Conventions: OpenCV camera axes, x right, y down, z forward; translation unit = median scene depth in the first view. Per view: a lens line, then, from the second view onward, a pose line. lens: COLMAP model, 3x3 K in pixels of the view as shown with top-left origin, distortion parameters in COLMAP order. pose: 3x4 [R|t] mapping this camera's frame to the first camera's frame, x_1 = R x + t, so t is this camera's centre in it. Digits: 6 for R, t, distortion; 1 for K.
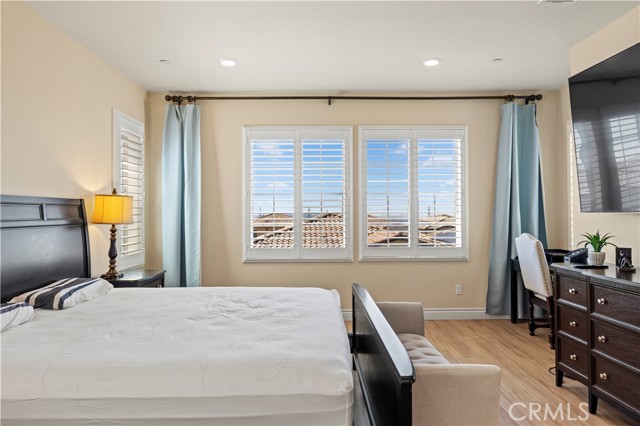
lens RADIAL K [[414.9, 0, 320.0], [0, 414.9, 213.0], [0, 0, 1]] dist [-0.000411, -0.000101]
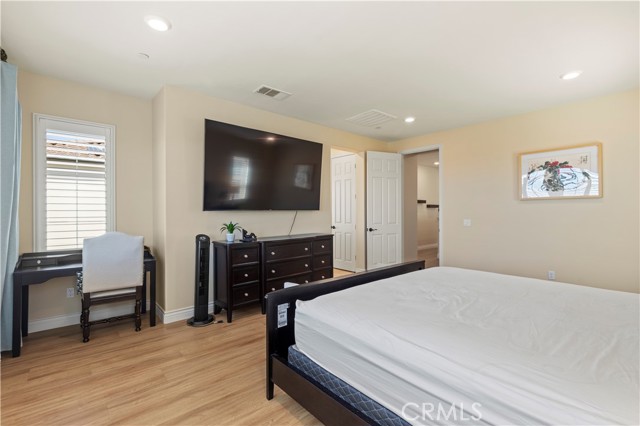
lens RADIAL K [[286.6, 0, 320.0], [0, 286.6, 213.0], [0, 0, 1]] dist [0.001573, -0.000114]
pose [[-0.645961, 0.006006, 0.763347, -0.355862], [0.006826, 0.999975, -0.002092, 0.010290], [-0.763340, 0.003859, -0.645985, 1.107610]]
